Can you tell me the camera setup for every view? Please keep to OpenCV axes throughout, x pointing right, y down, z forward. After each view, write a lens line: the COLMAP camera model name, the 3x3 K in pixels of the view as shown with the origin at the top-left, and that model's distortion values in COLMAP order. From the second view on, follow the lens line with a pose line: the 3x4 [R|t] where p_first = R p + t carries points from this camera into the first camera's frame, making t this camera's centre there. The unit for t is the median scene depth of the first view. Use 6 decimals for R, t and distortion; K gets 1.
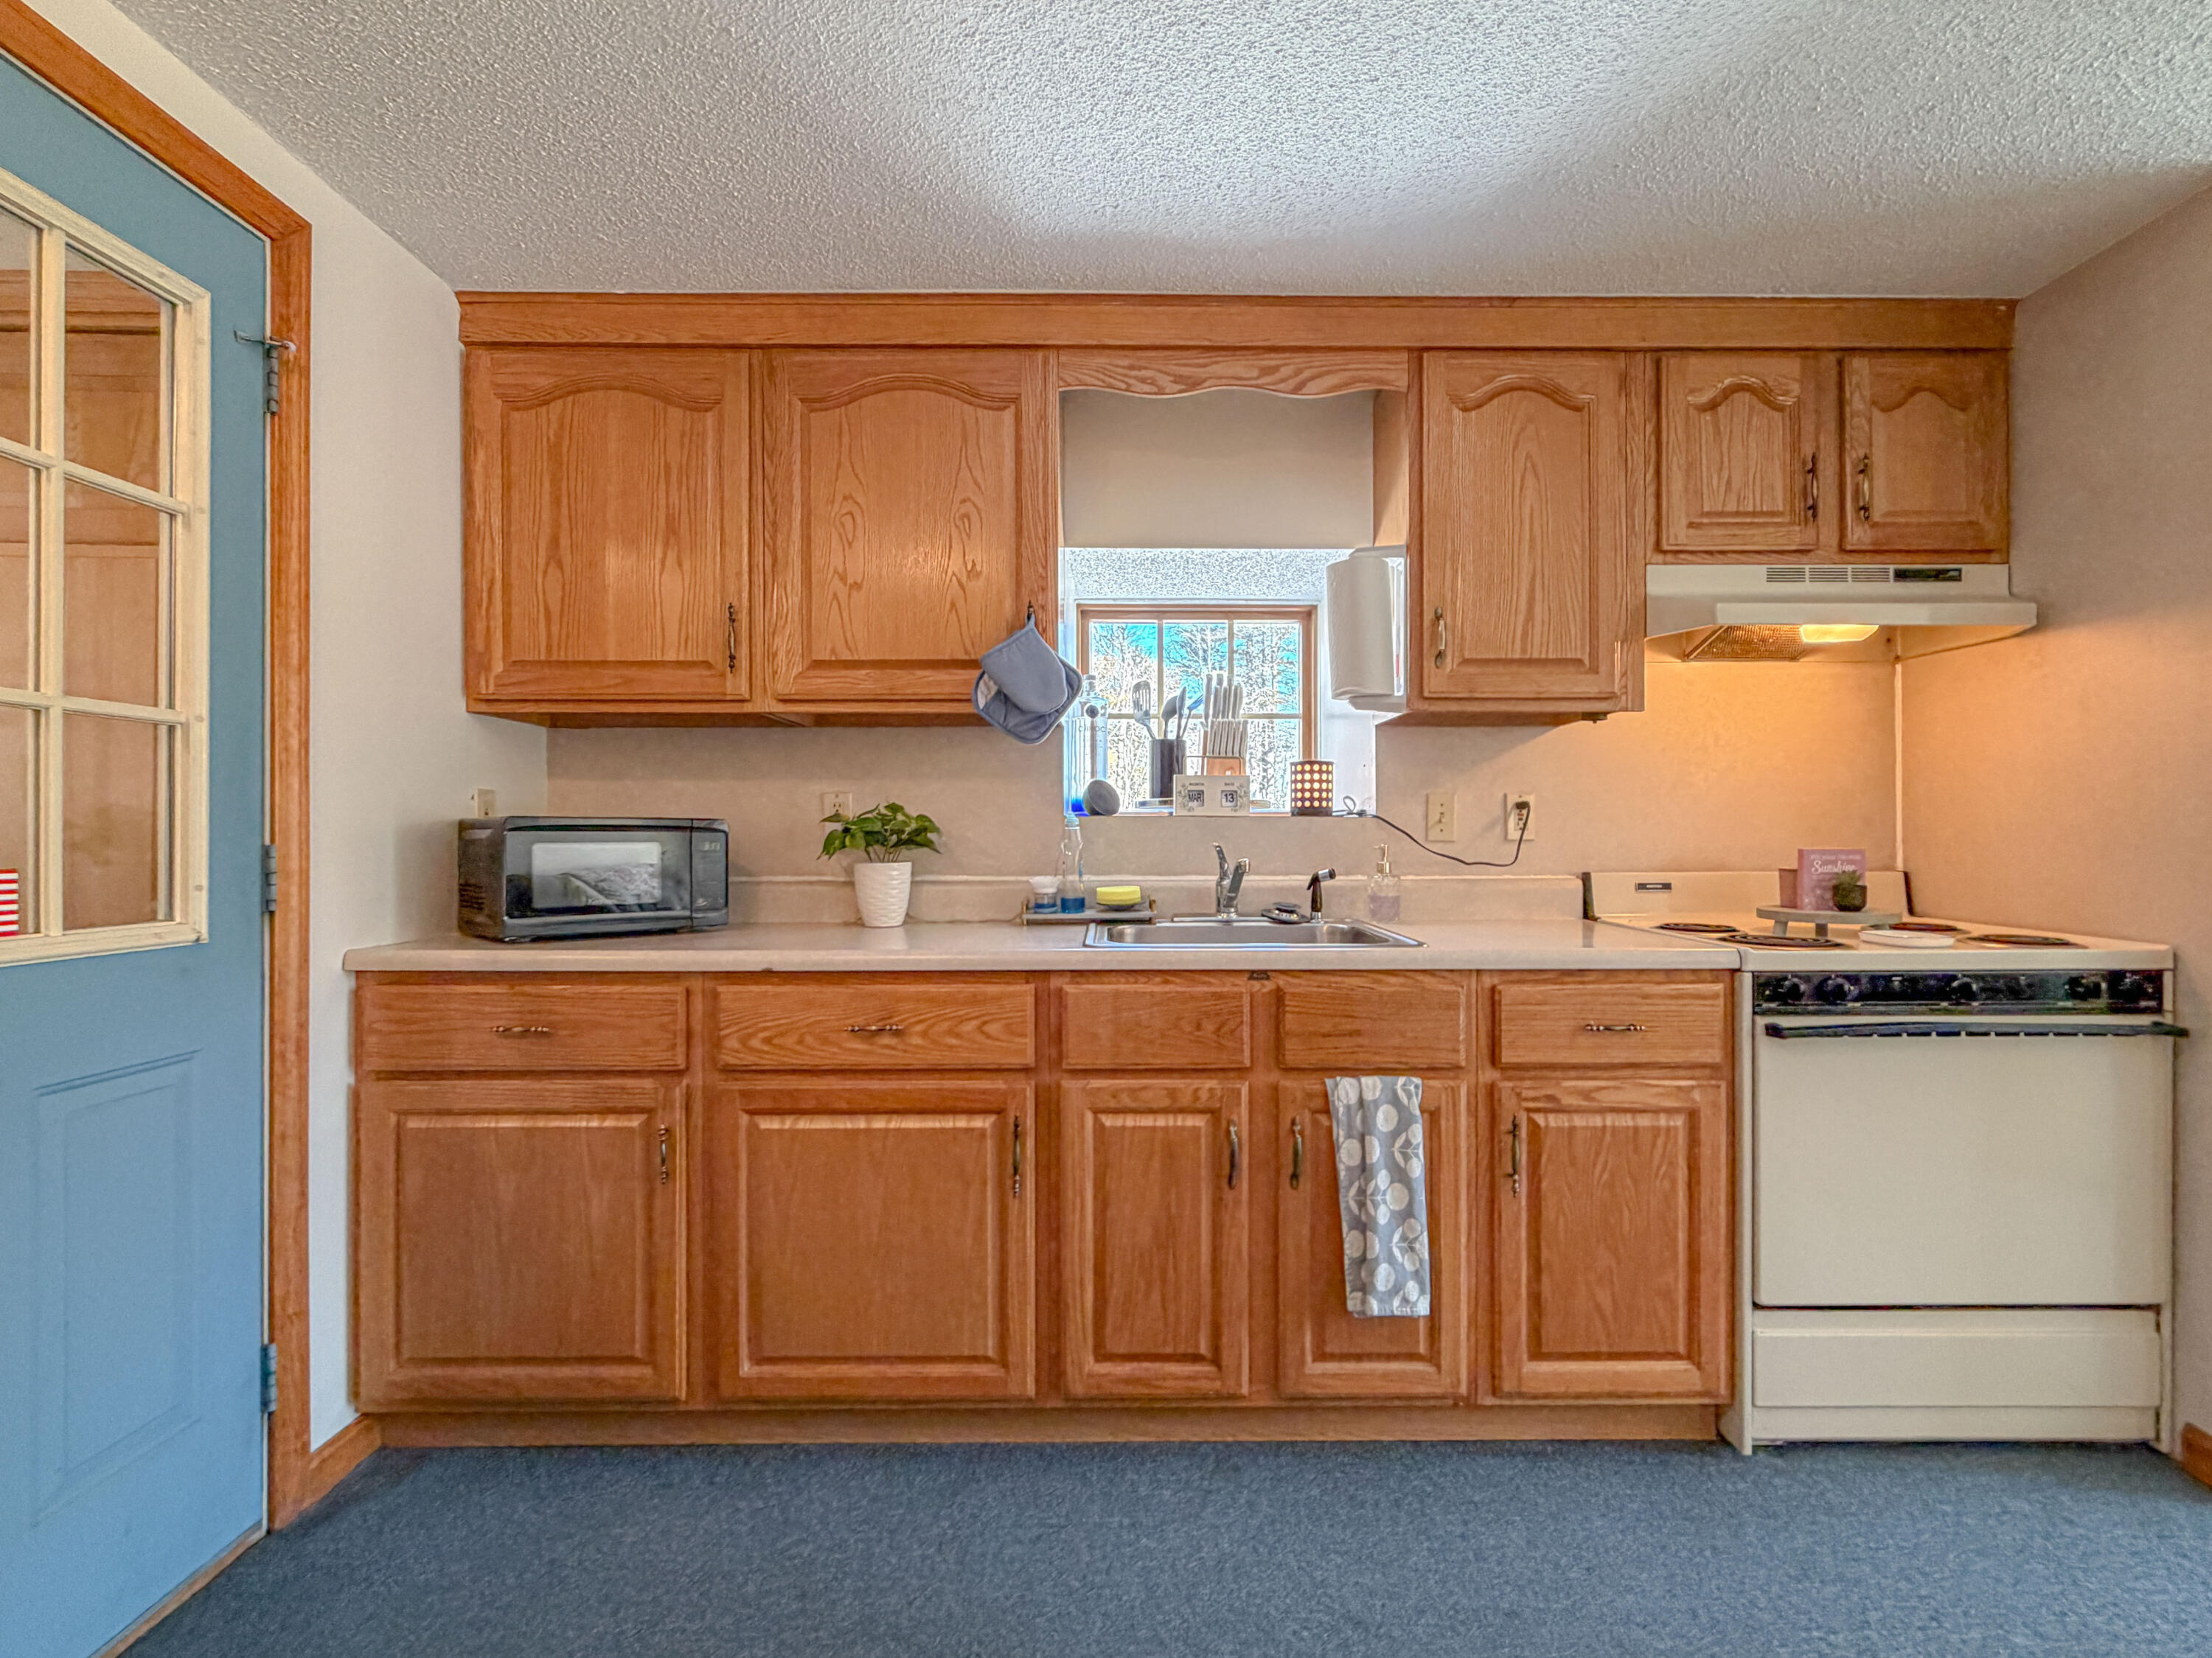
lens RADIAL K [[1022.8, 0, 1111.3], [0, 1022.8, 839.7], [0, 0, 1]] dist [-0.013244, -0.000117]
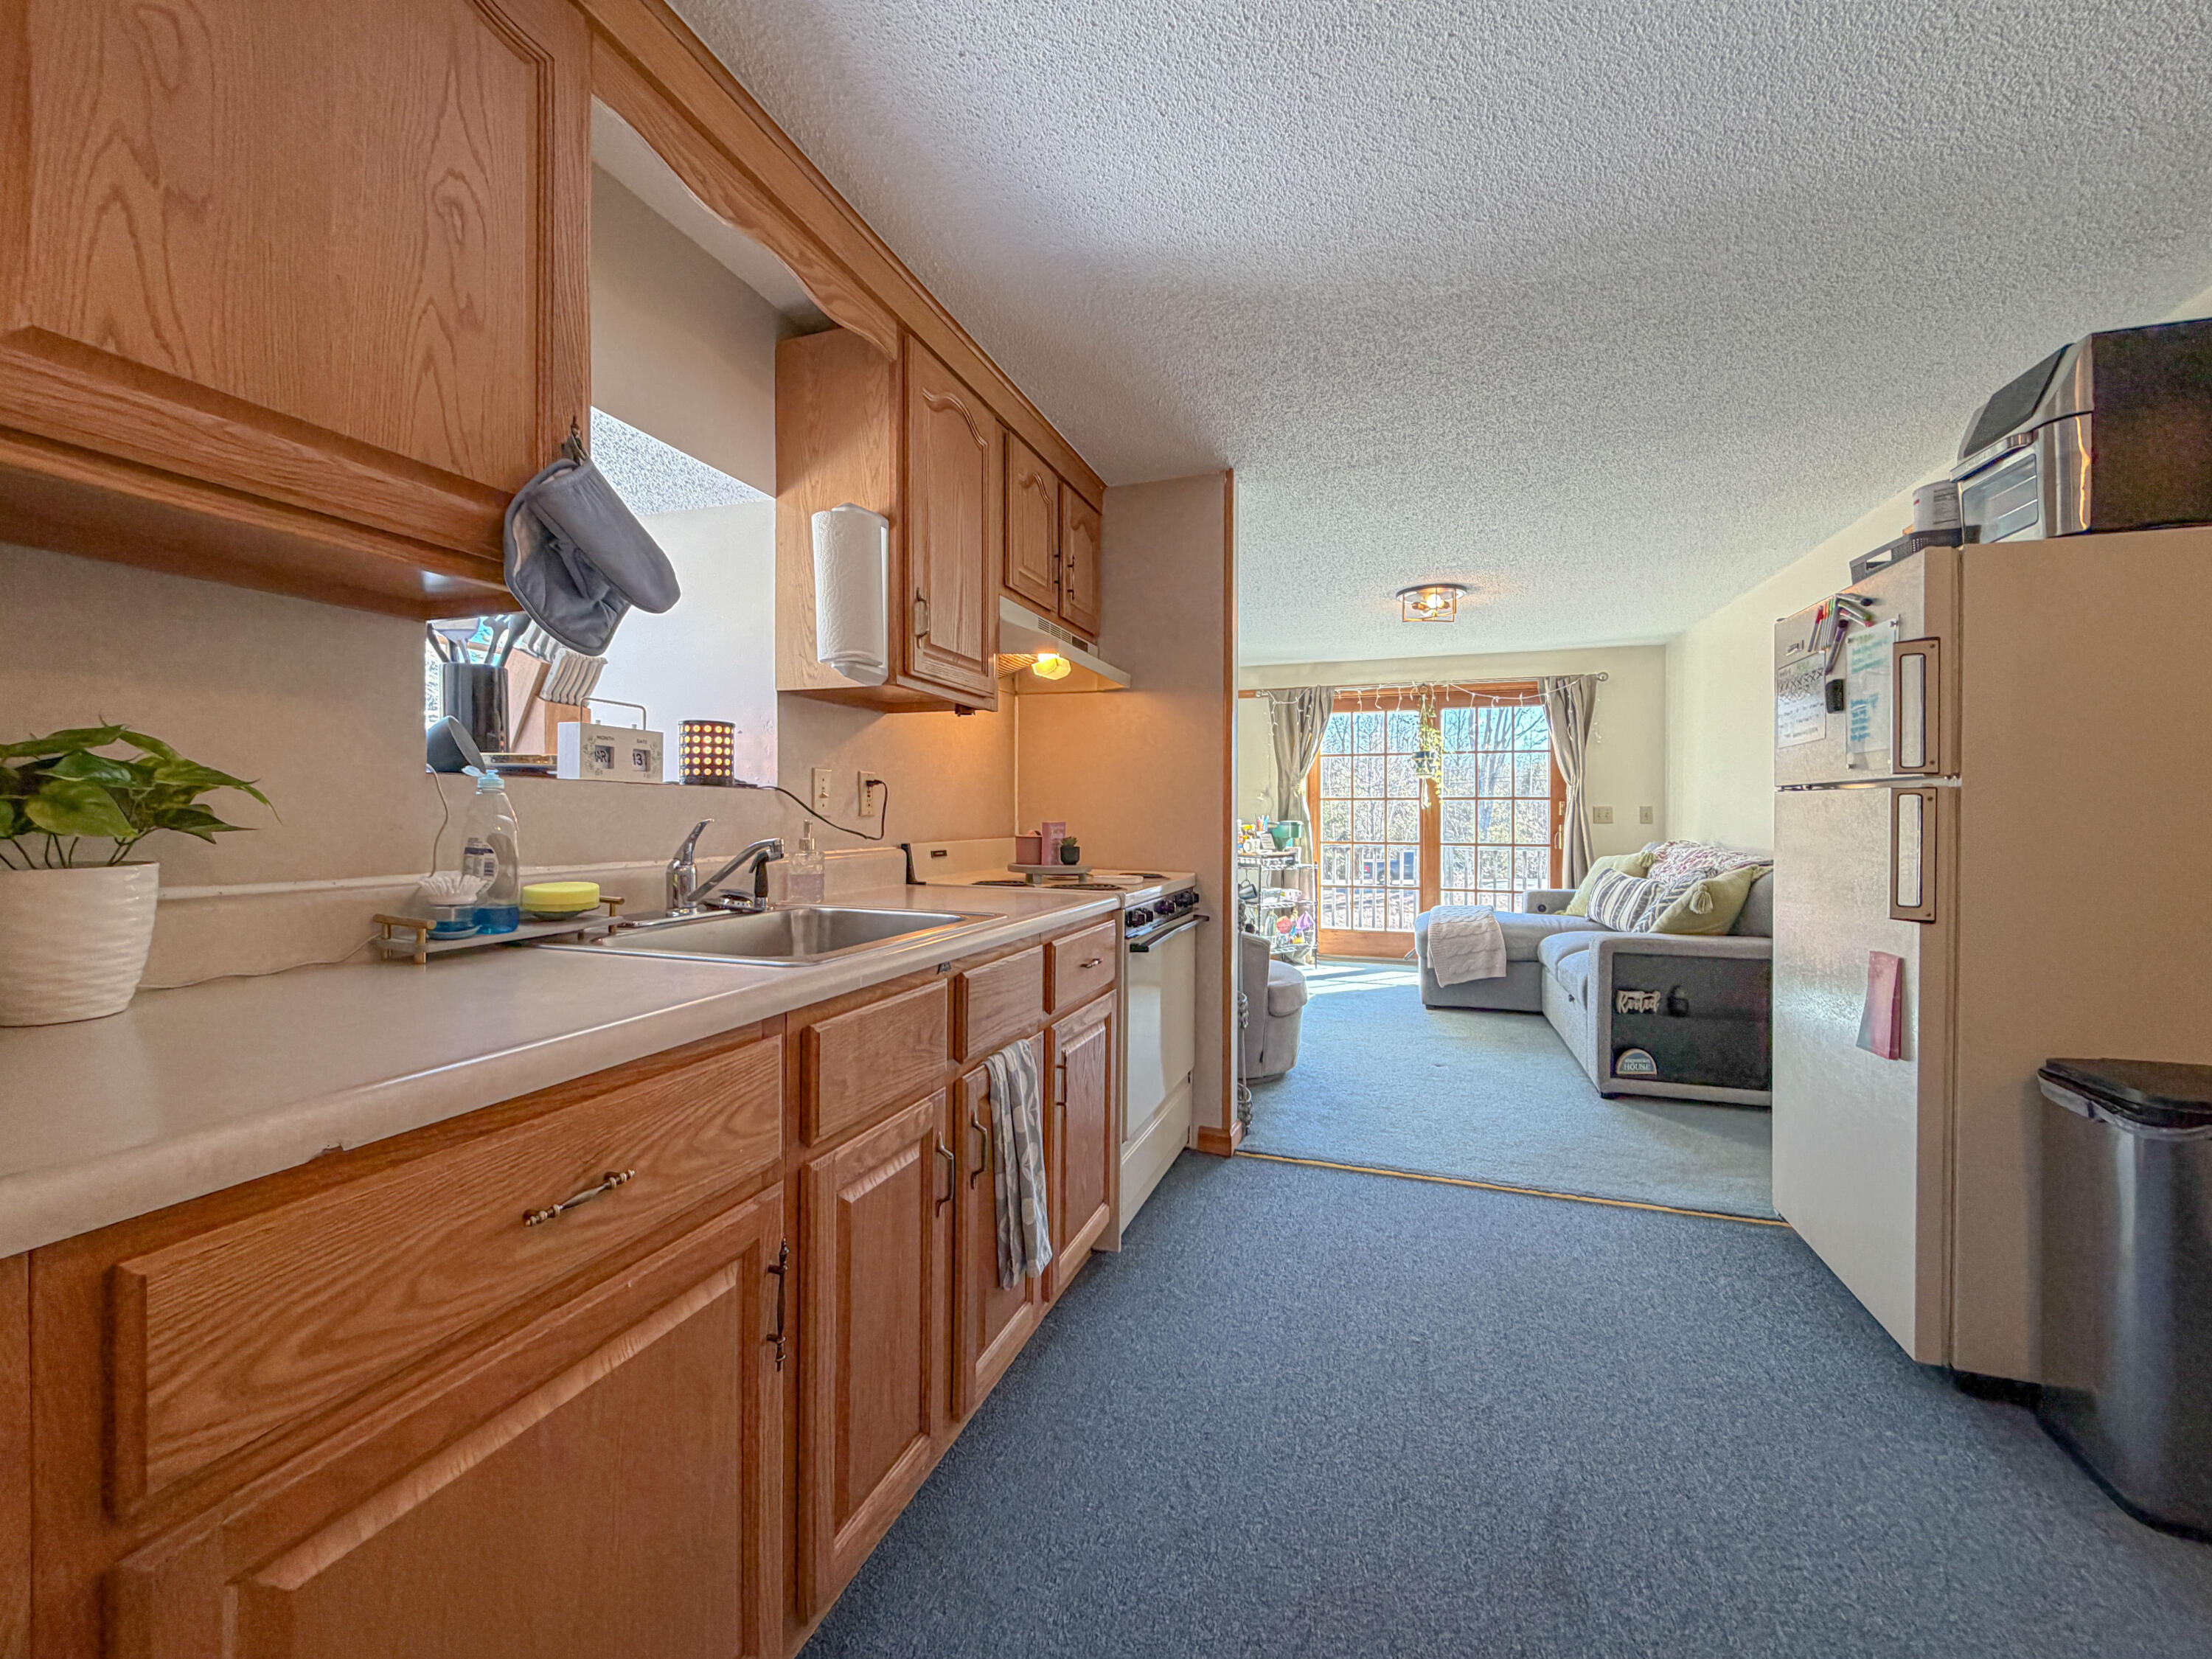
lens RADIAL K [[897.8, 0, 1107.2], [0, 897.8, 815.6], [0, 0, 1]] dist [-0.007597, 0.000166]
pose [[0.320723, 0.001741, 0.947171, -0.473314], [-0.002684, 0.999996, -0.000930, 0.001314], [-0.947169, -0.002244, 0.320727, 0.527863]]
